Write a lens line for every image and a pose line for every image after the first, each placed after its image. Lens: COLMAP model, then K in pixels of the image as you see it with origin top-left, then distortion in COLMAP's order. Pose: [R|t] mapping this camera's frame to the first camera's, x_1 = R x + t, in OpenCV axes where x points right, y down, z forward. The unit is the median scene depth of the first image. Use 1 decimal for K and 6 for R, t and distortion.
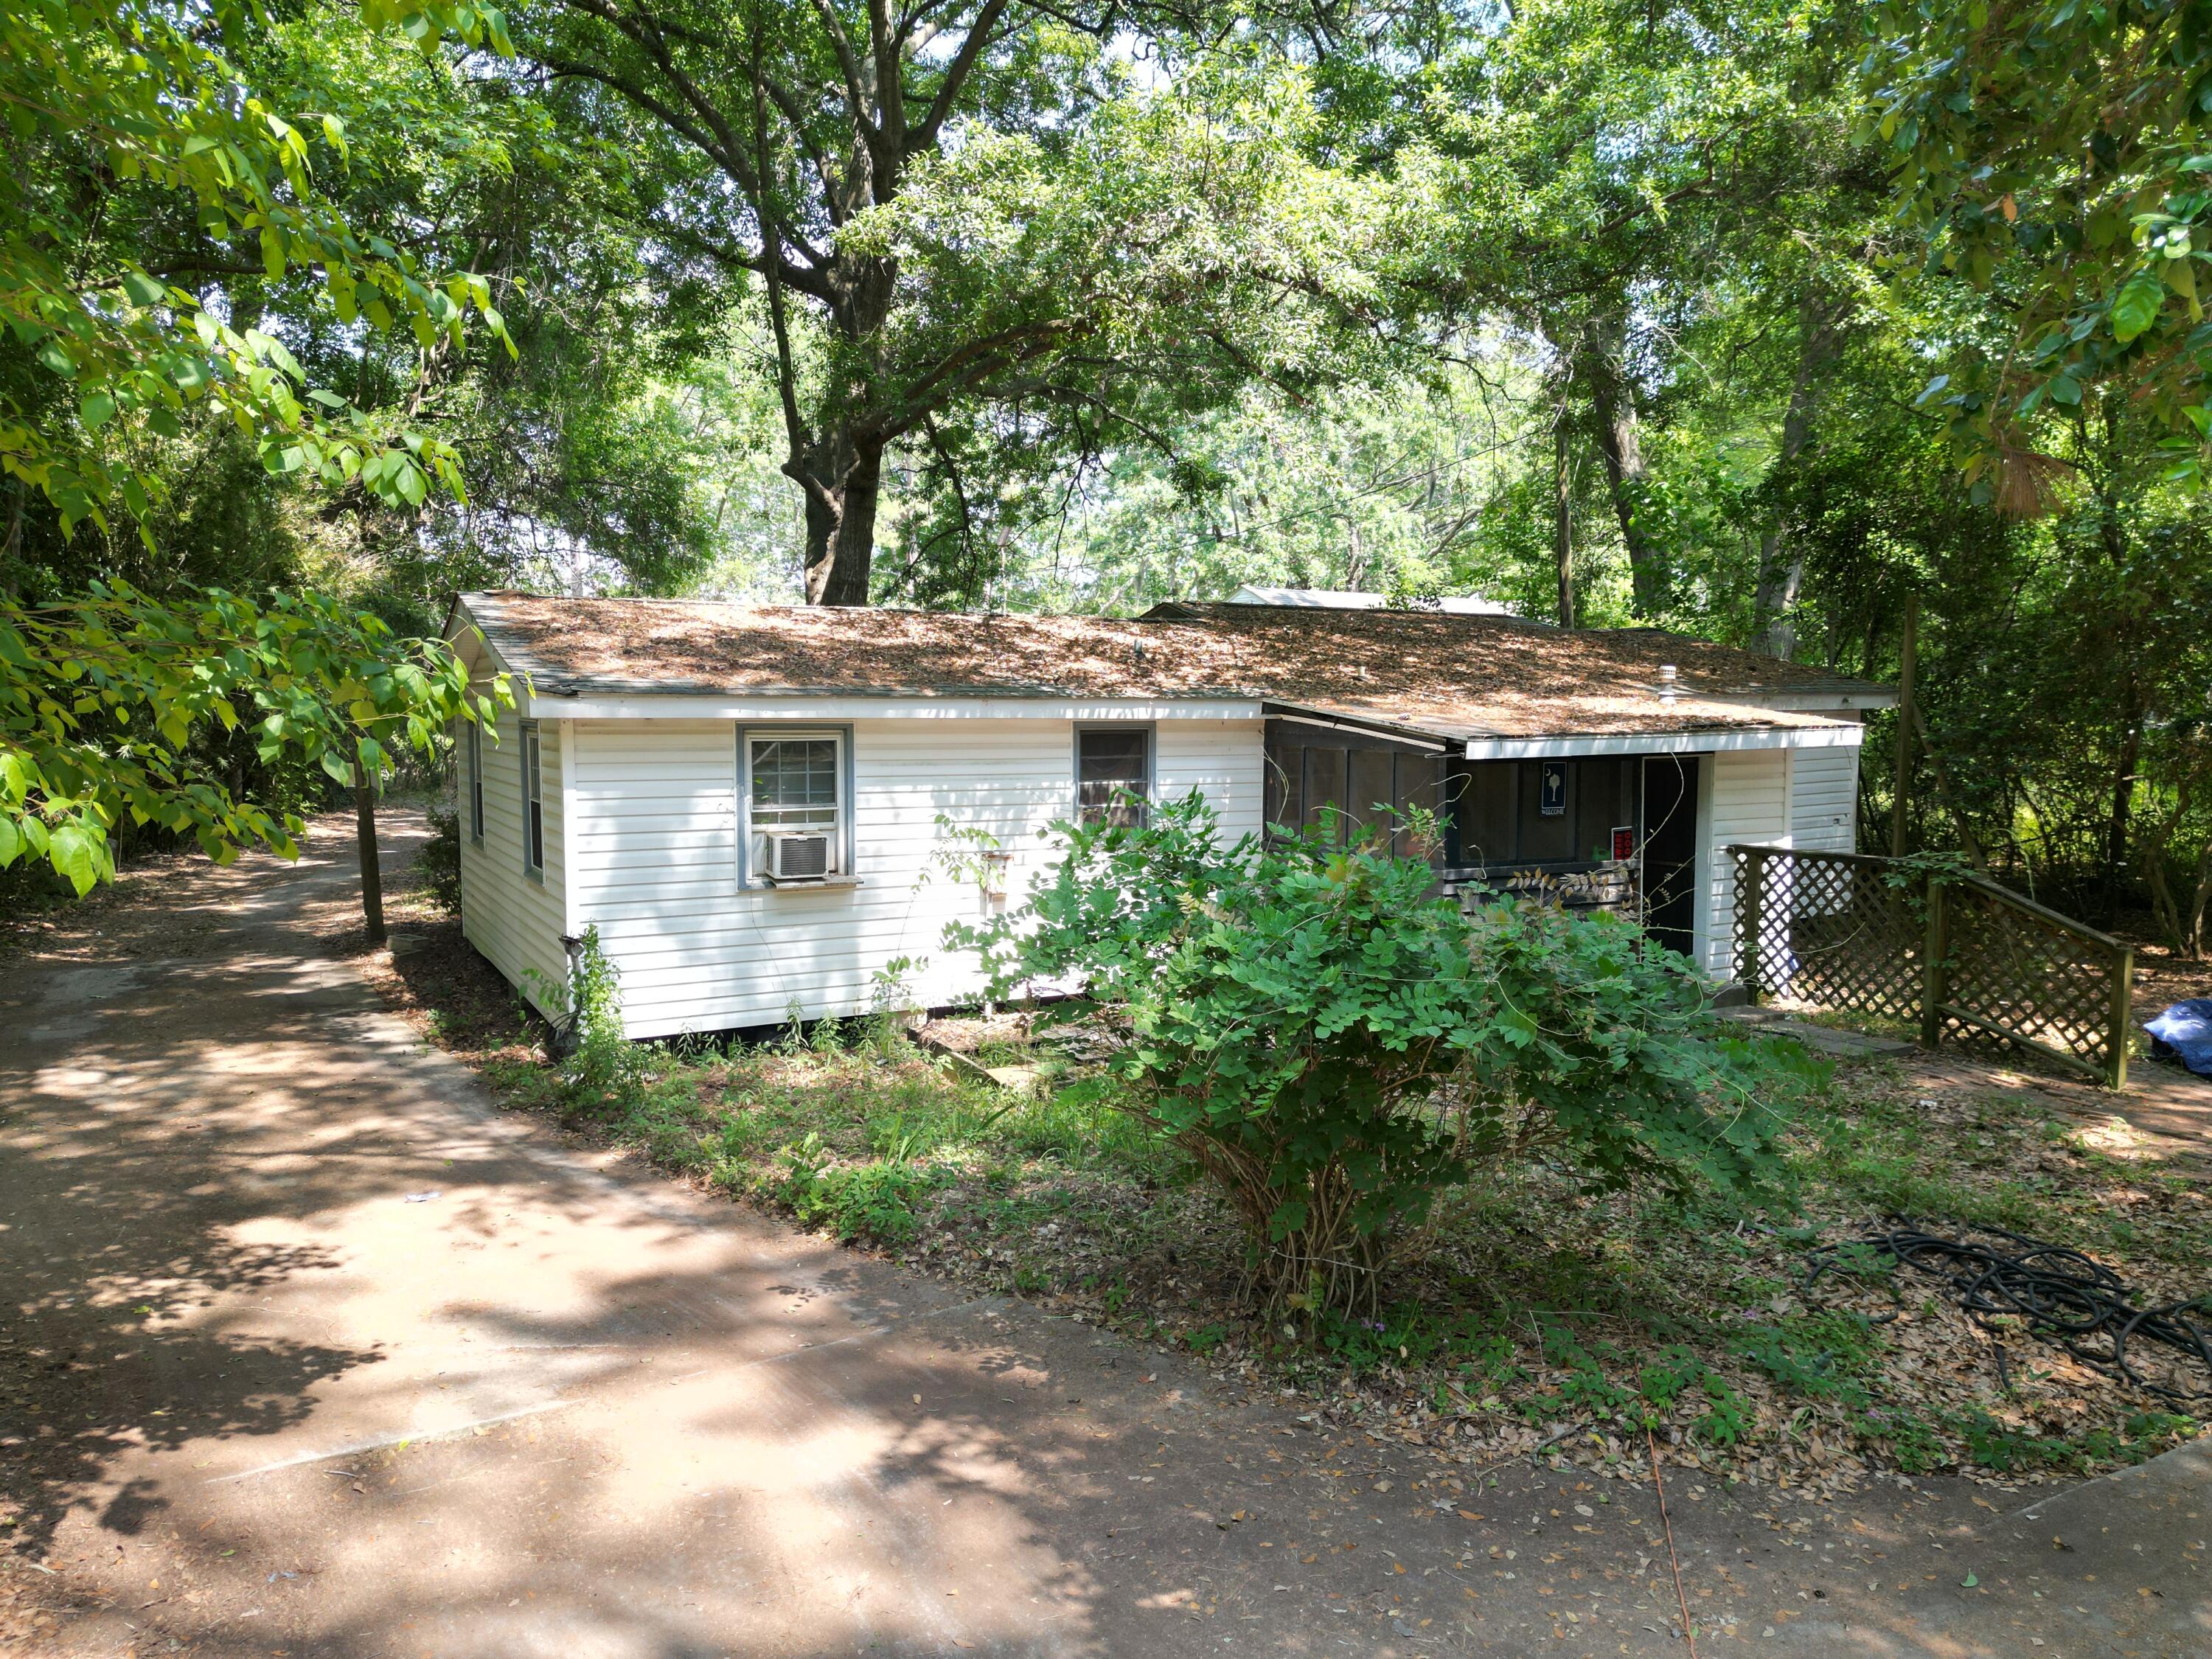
lens RADIAL K [[1548.2, 0, 1105.5], [0, 1548.2, 828.6], [0, 0, 1]] dist [-0.042986, -0.000746]
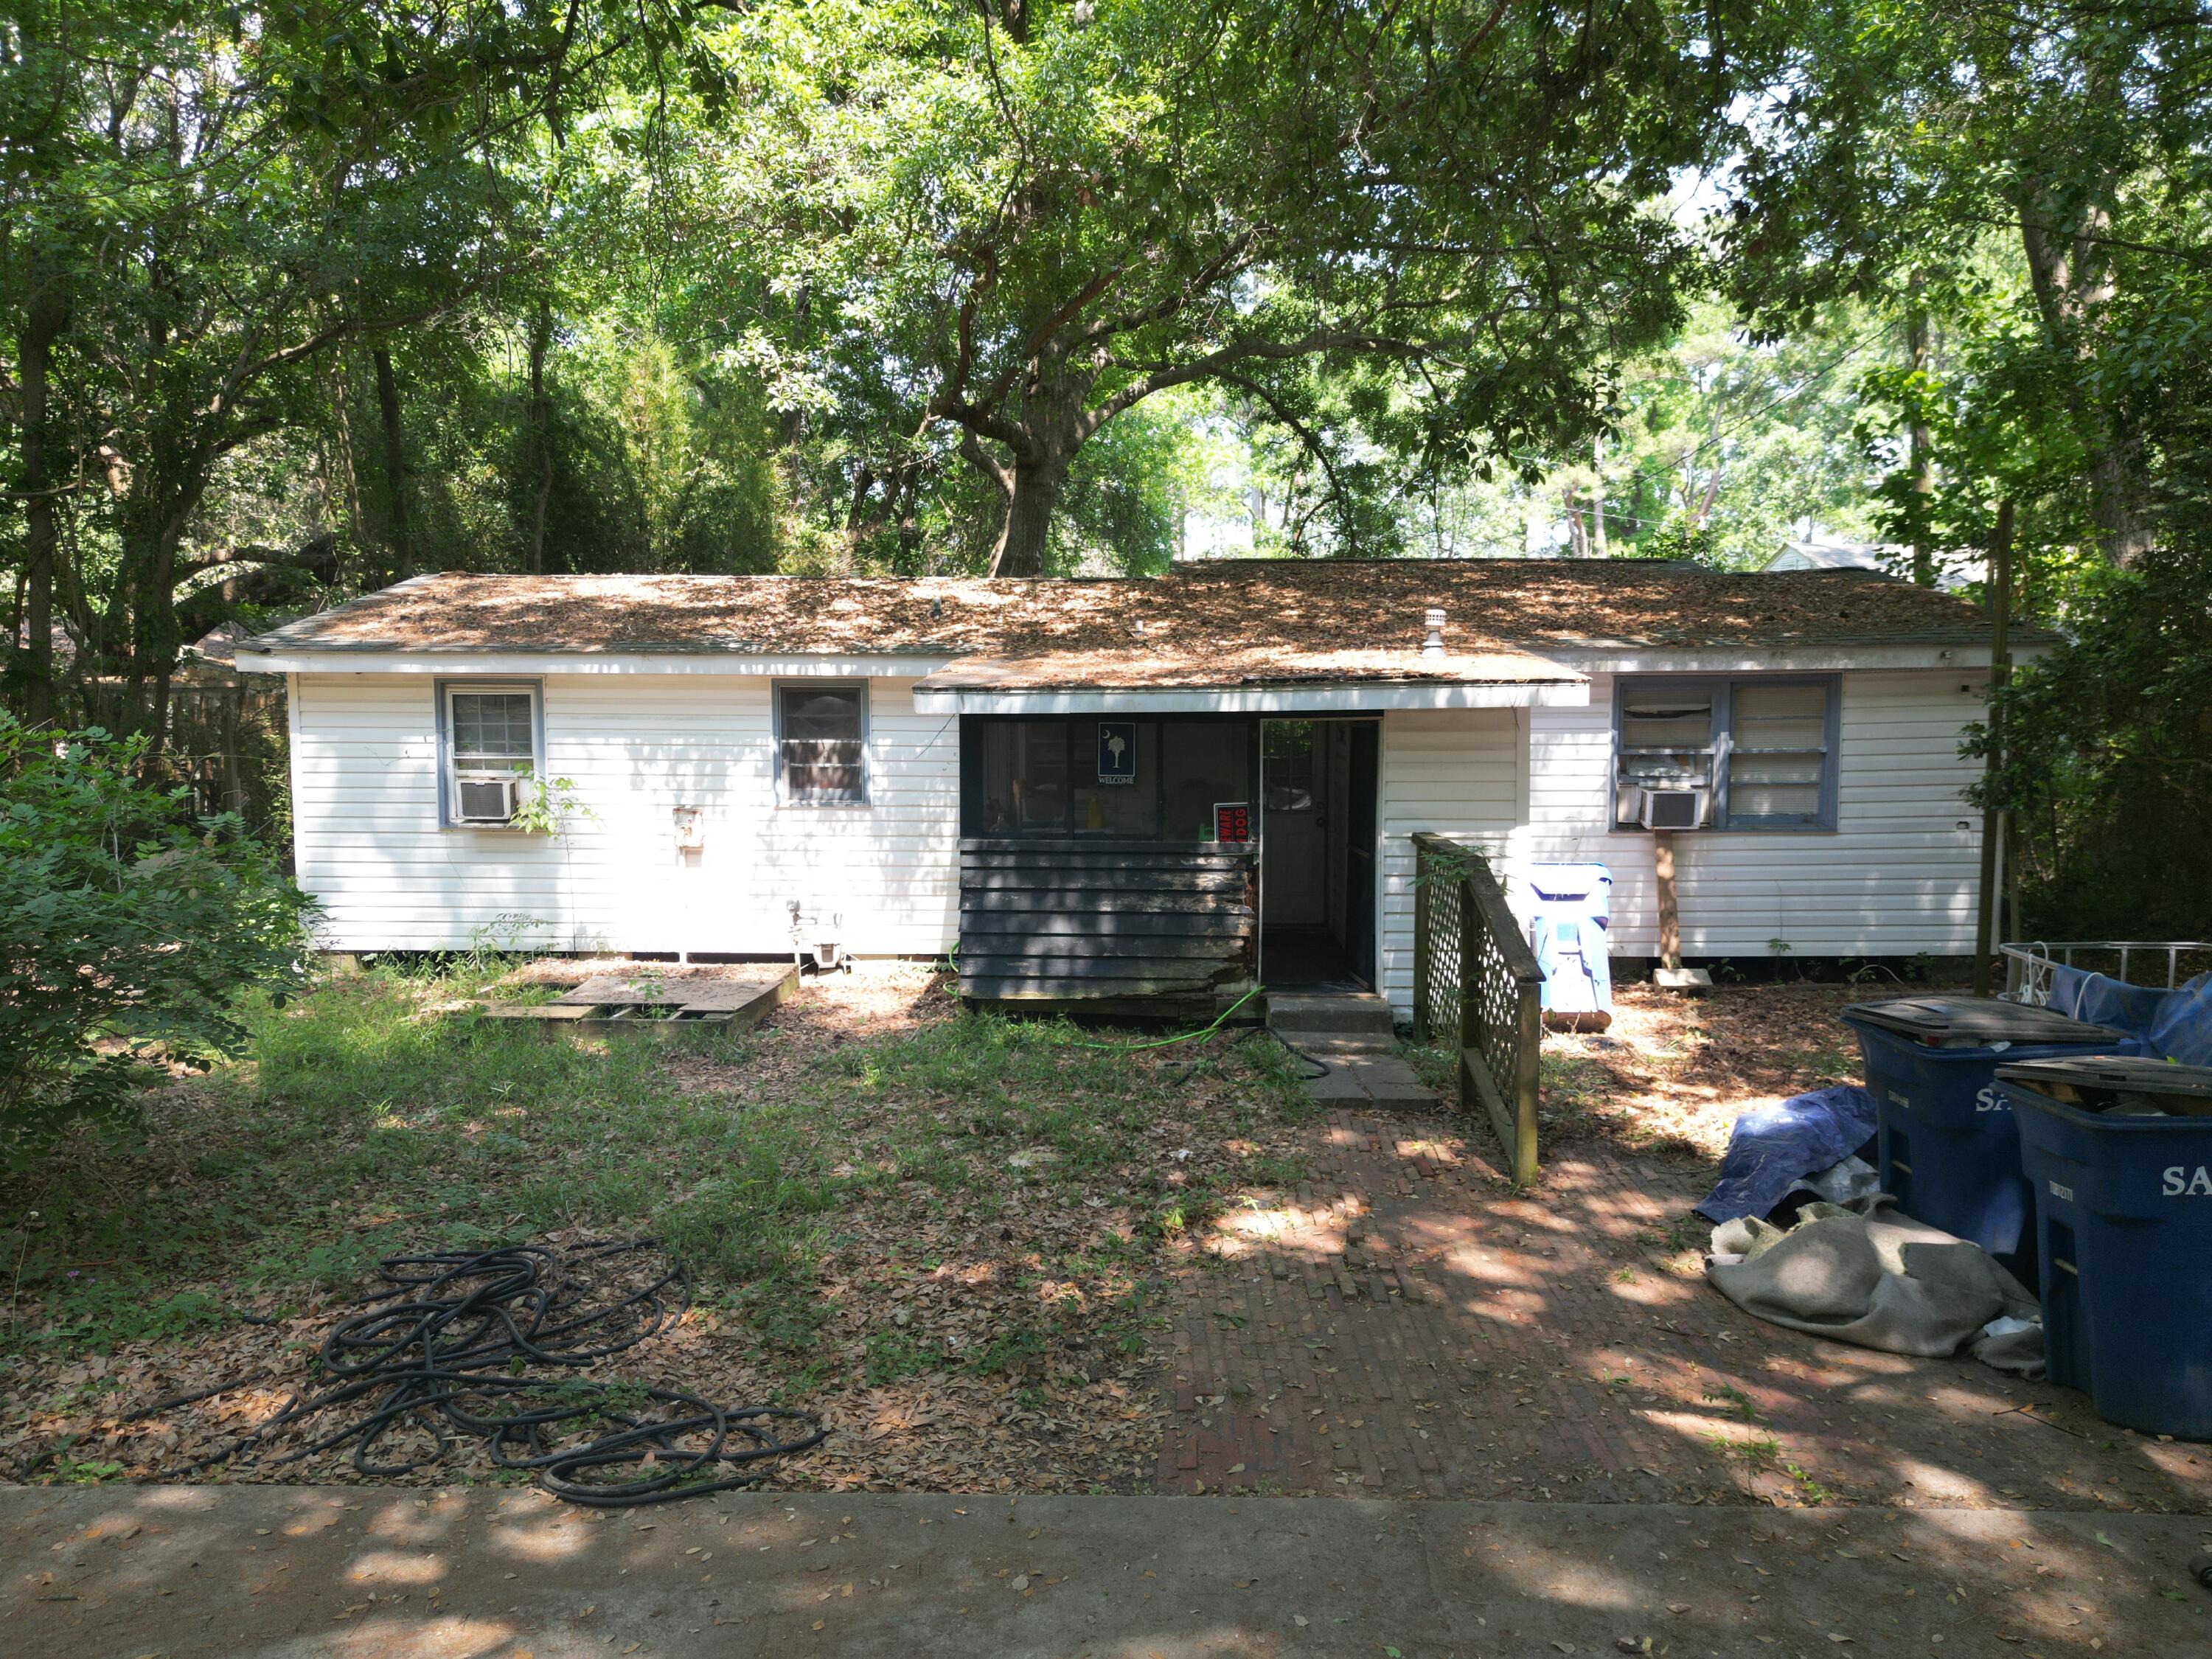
lens RADIAL K [[1548.2, 0, 1105.6], [0, 1548.2, 831.8], [0, 0, 1]] dist [-0.042986, -0.000746]
pose [[0.864958, 0.042957, -0.500003, 0.717658], [-0.041856, 0.999033, 0.013424, 0.007893], [0.500096, 0.009317, 0.865920, 0.269125]]
